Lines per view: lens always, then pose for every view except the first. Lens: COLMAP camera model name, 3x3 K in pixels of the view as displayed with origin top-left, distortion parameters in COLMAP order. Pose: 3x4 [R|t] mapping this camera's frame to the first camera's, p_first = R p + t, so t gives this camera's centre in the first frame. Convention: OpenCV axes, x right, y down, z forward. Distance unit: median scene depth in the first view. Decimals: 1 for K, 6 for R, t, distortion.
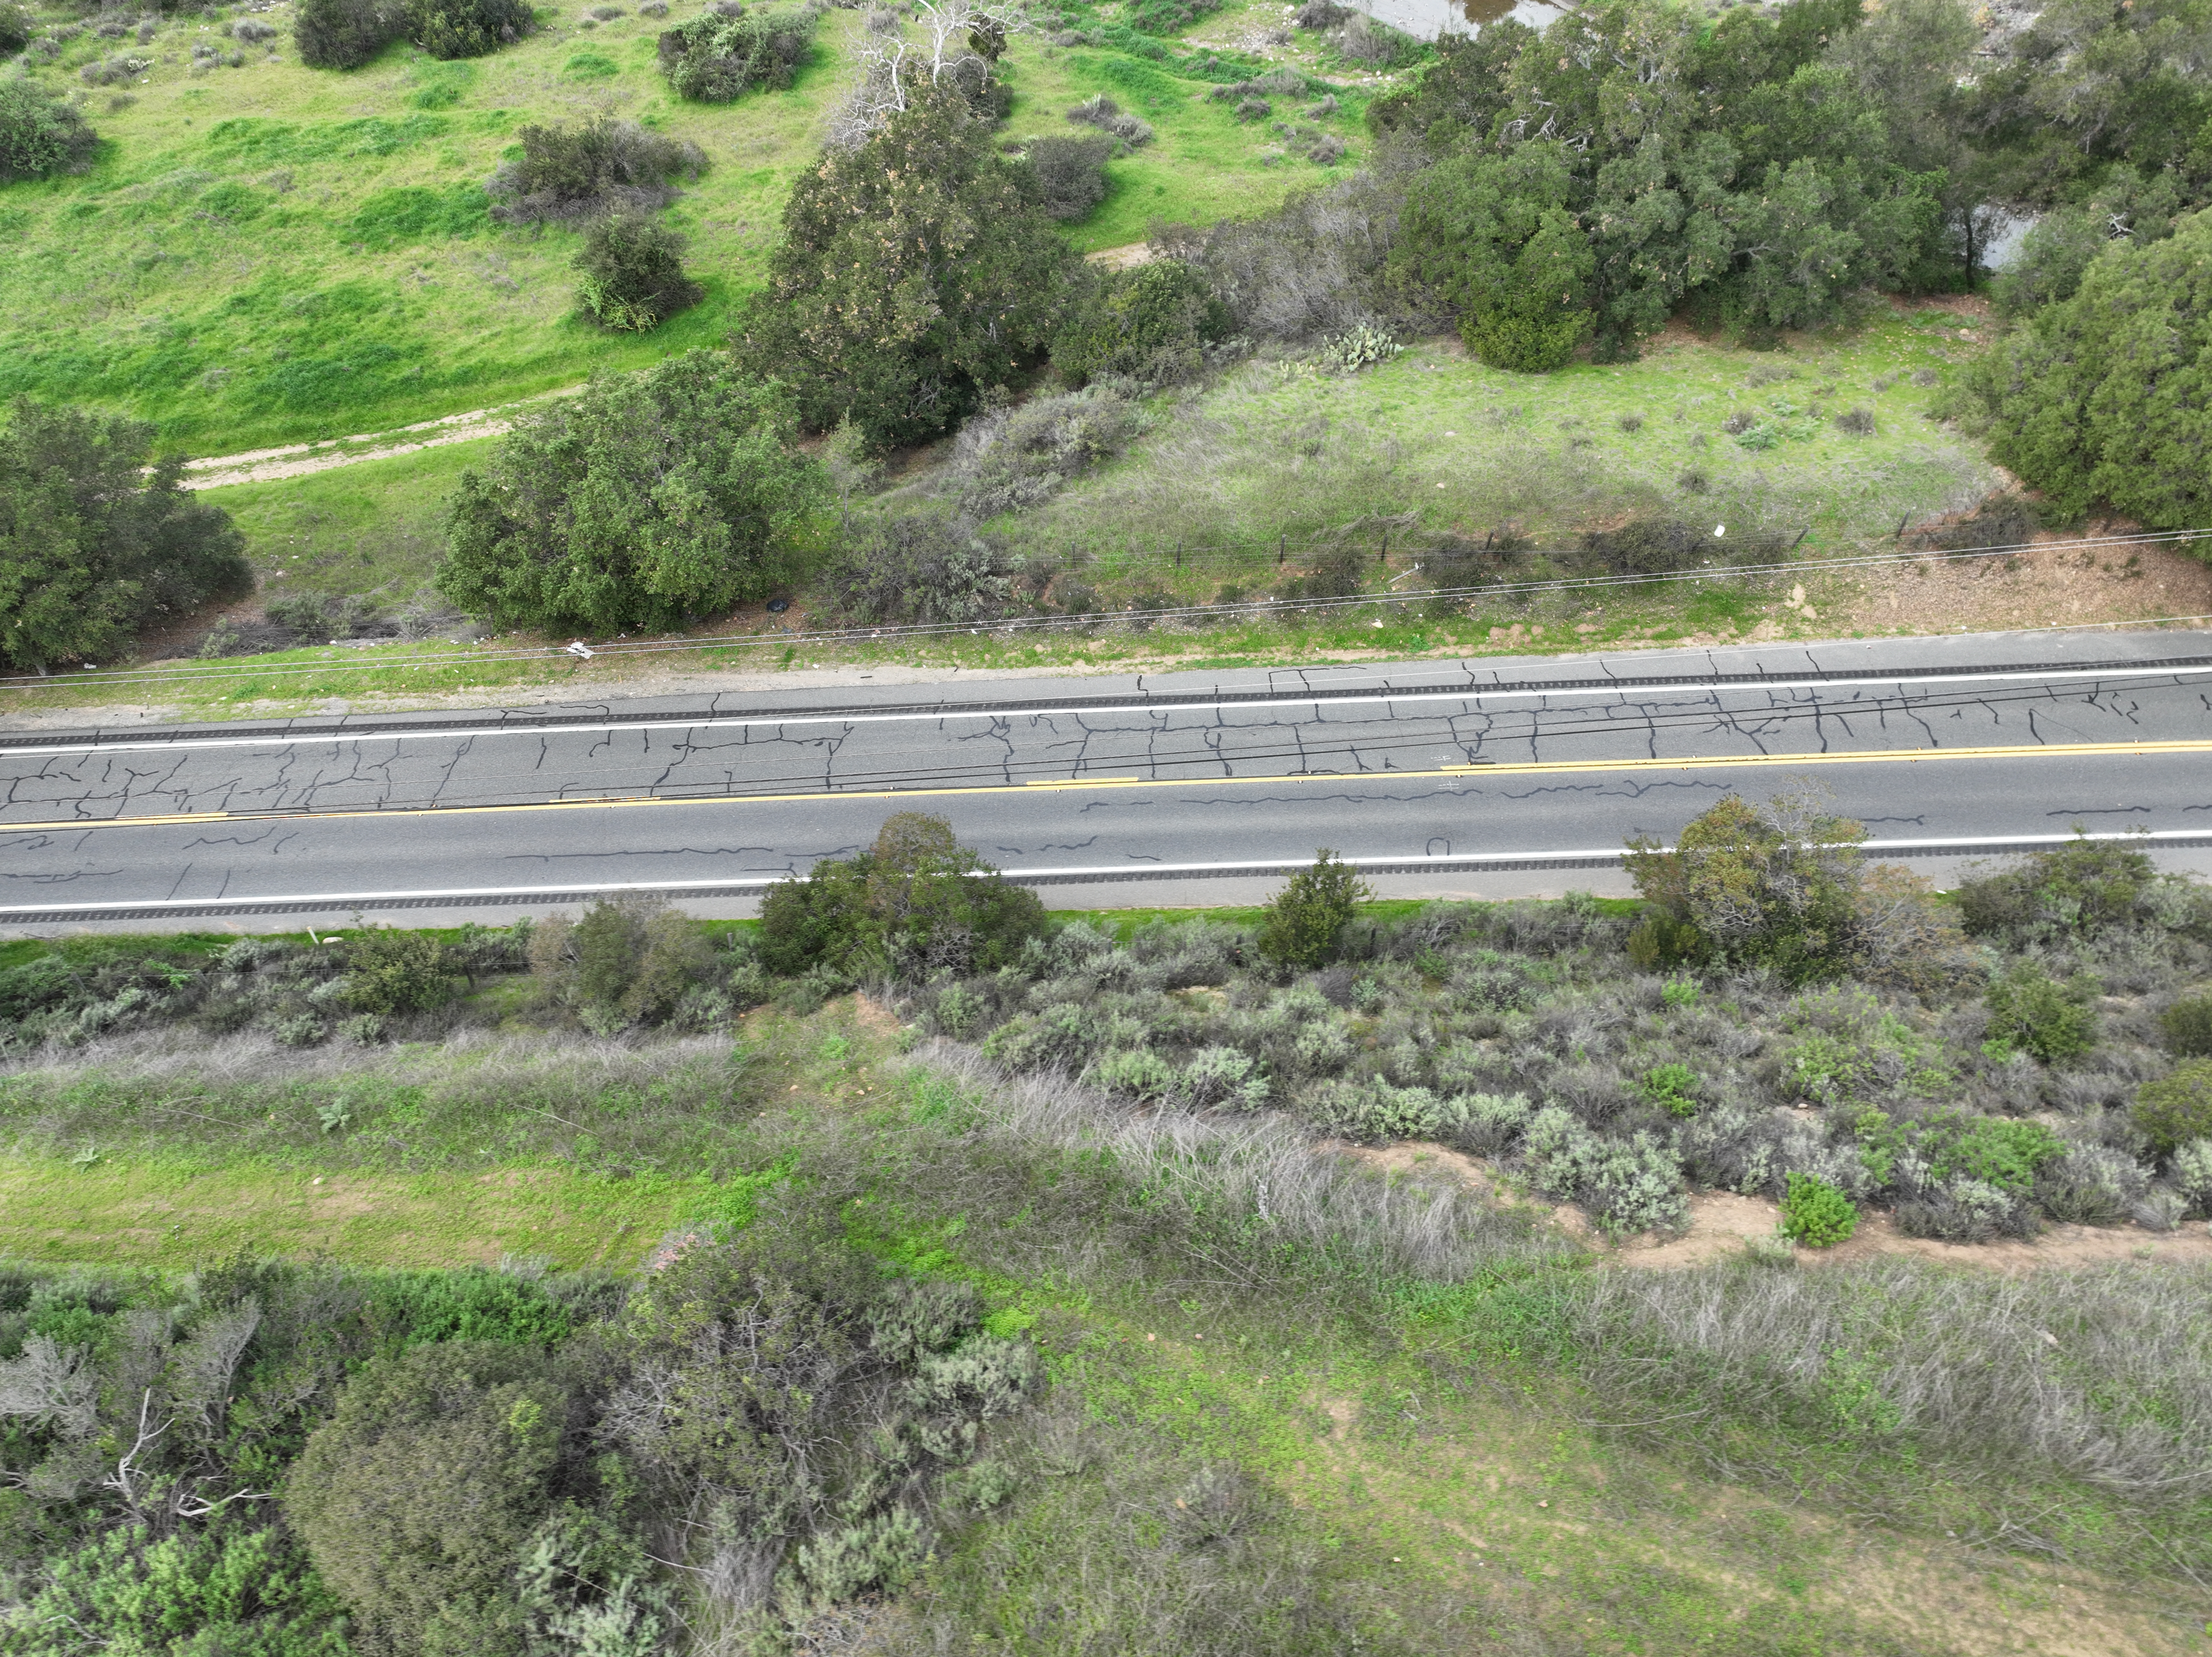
lens RADIAL K [[1533.6, 0, 1106.0], [0, 1533.6, 828.5], [0, 0, 1]] dist [0.007291, -0.001536]
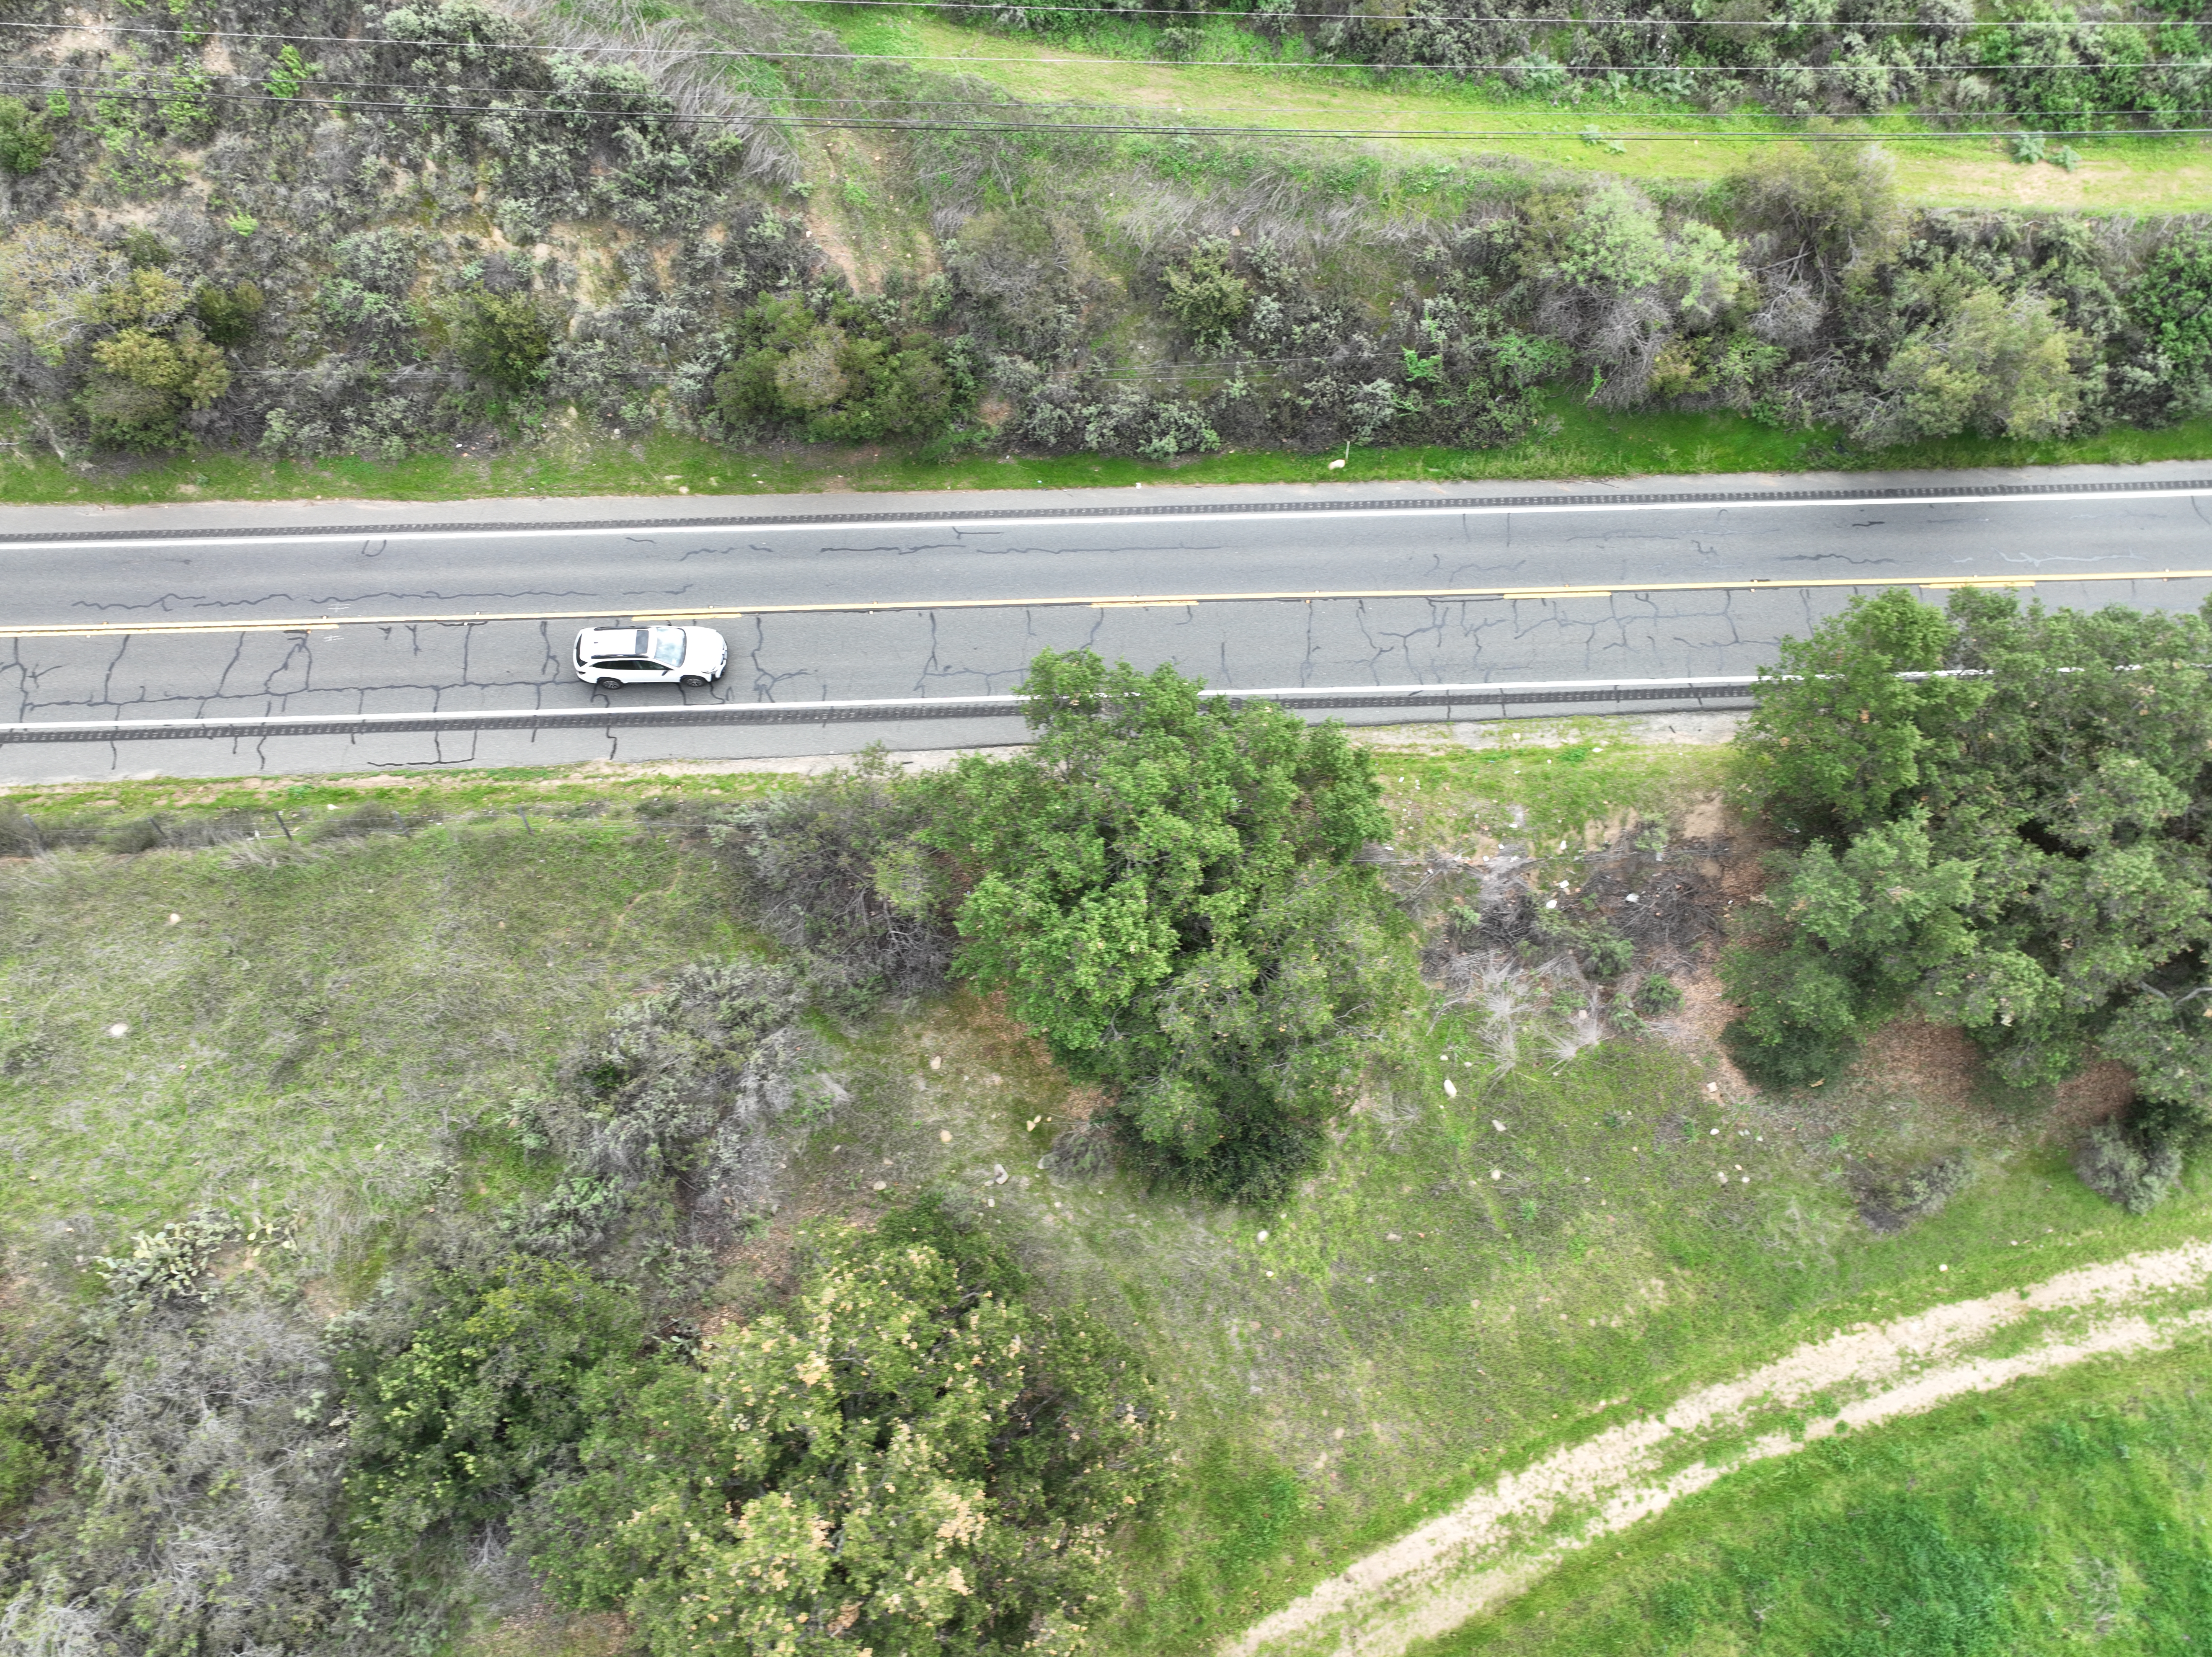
lens RADIAL K [[1540.5, 0, 1106.0], [0, 1540.5, 828.5], [0, 0, 1]] dist [-0.004282, 0.021447]
pose [[-0.999735, 0.015918, 0.016636, -0.290399], [0.008552, -0.414110, 0.910187, -0.957188], [0.021378, 0.910088, 0.413864, 0.648755]]
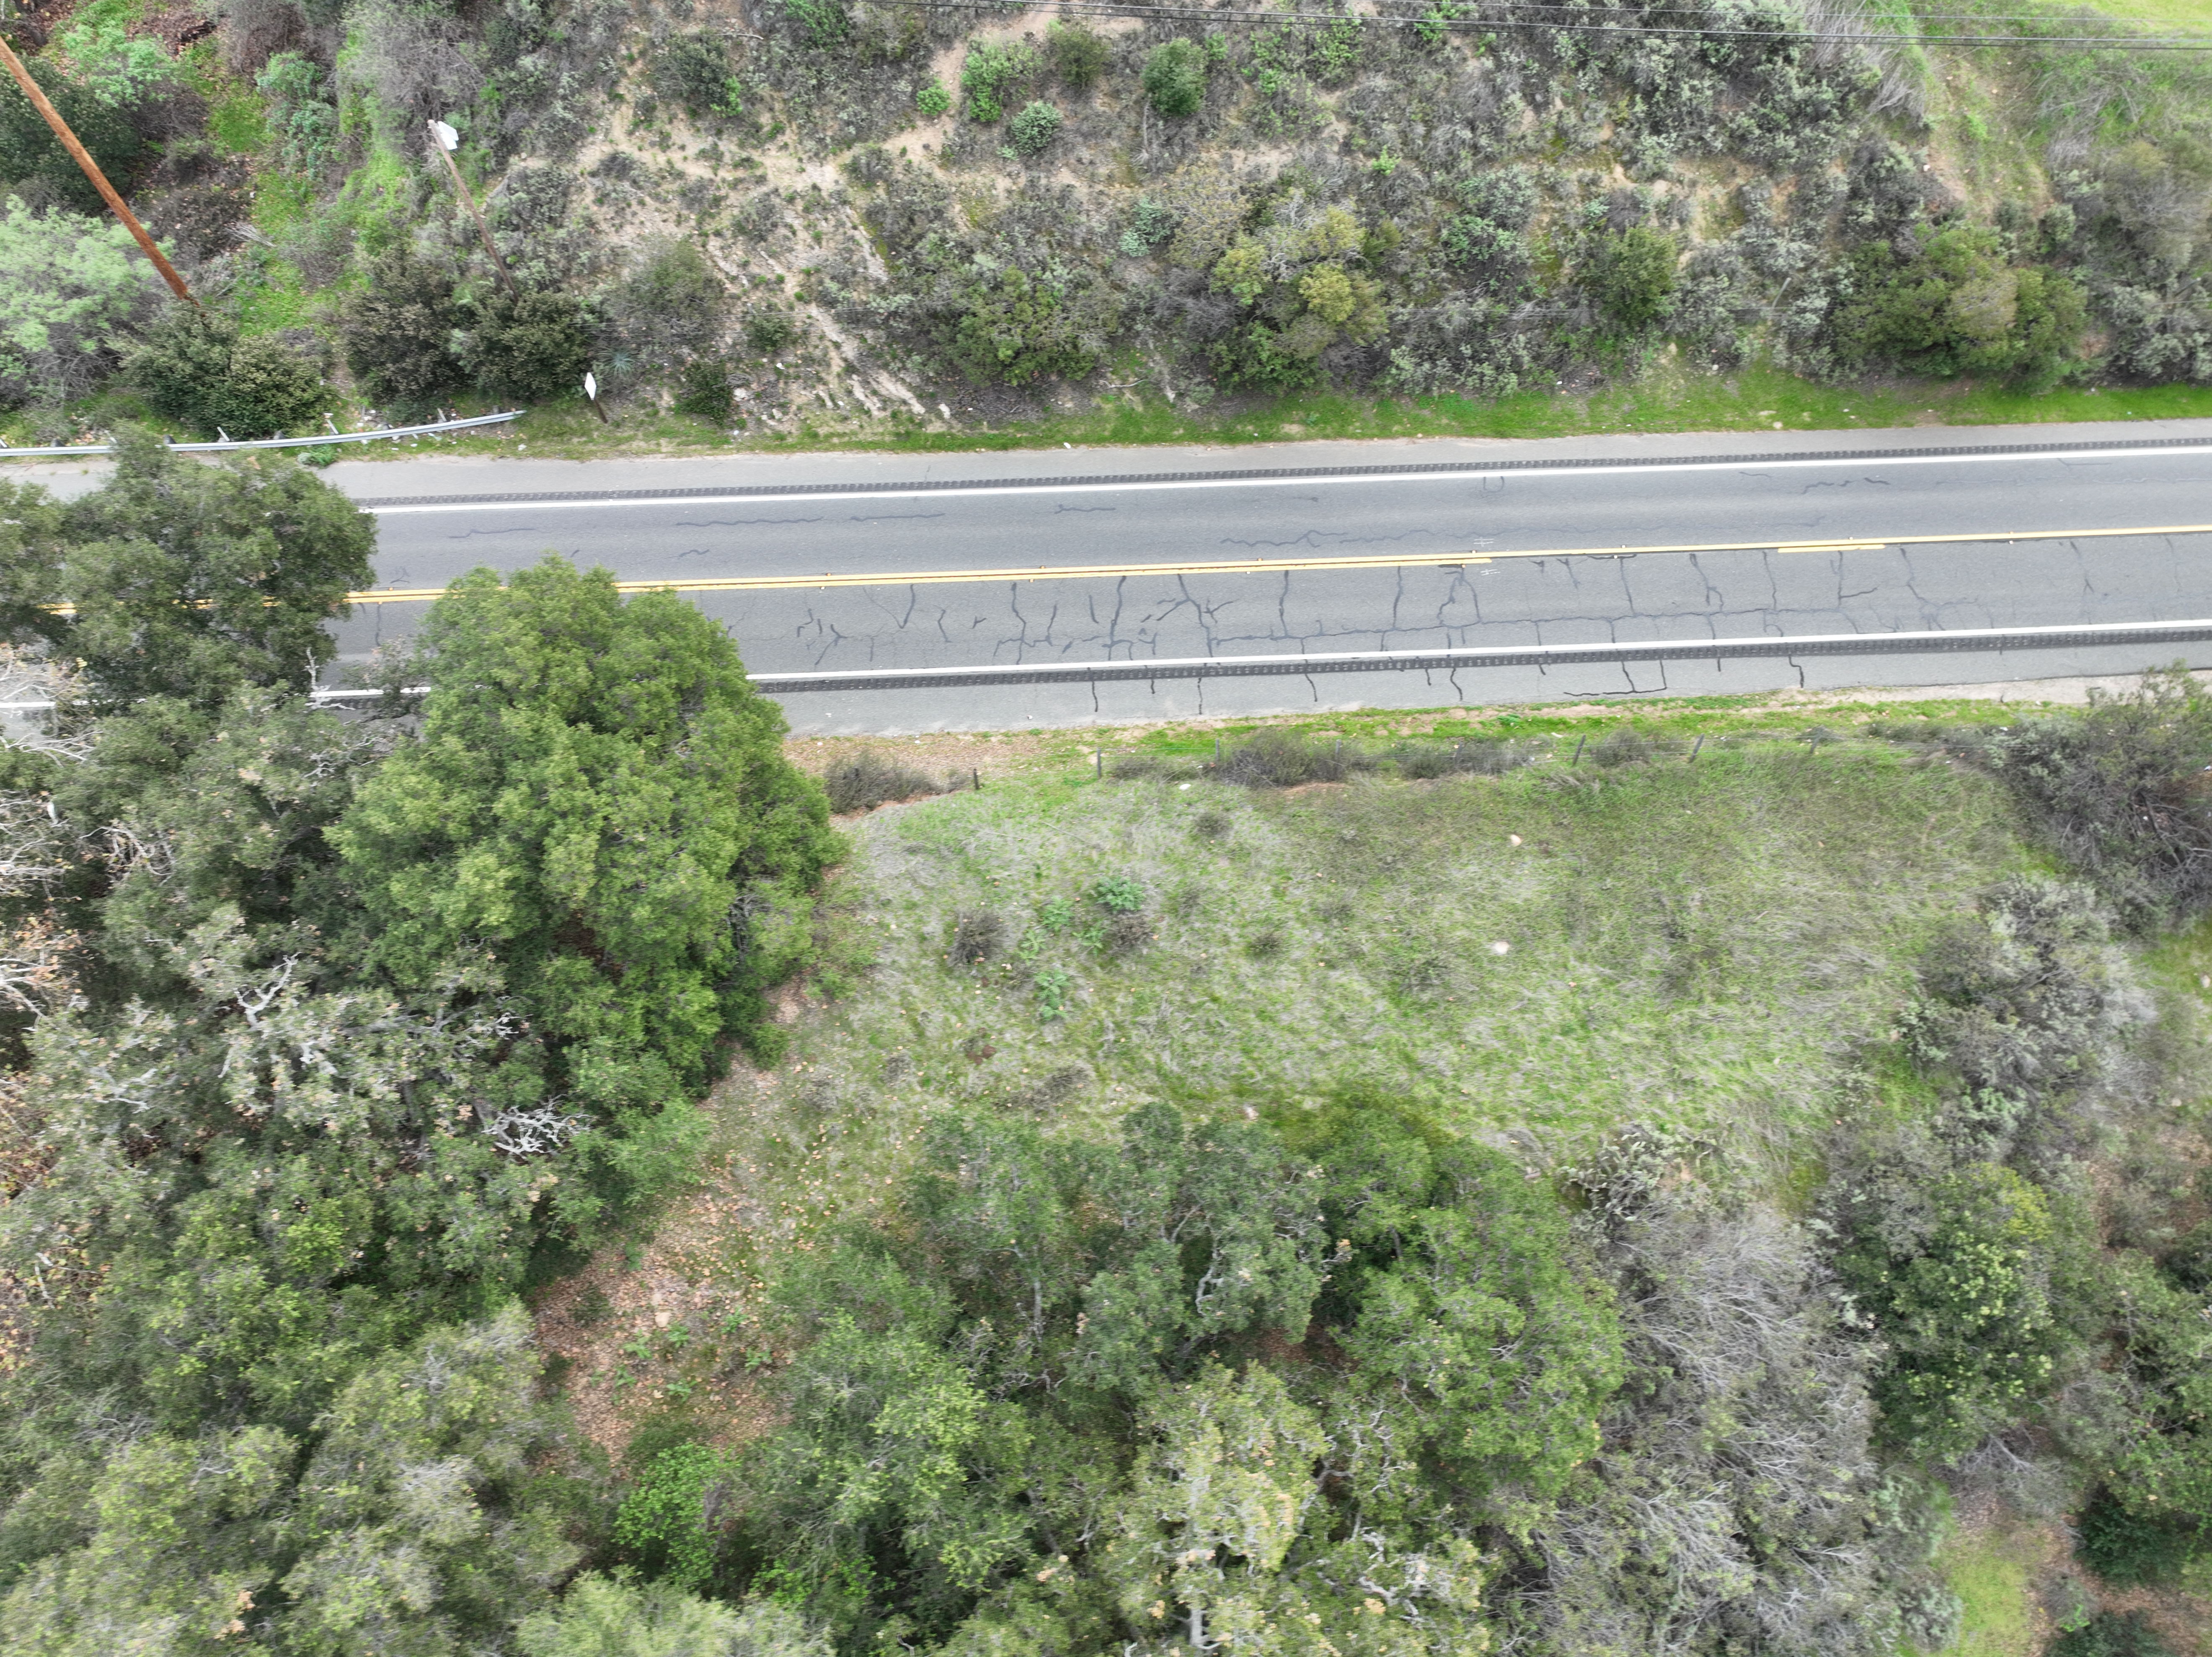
lens RADIAL K [[1540.5, 0, 1106.0], [0, 1540.5, 828.5], [0, 0, 1]] dist [-0.004282, 0.021447]
pose [[-0.999627, 0.025178, 0.010573, 0.435899], [-0.000754, -0.412455, 0.910978, -0.984293], [0.027297, 0.910630, 0.412320, 0.669504]]
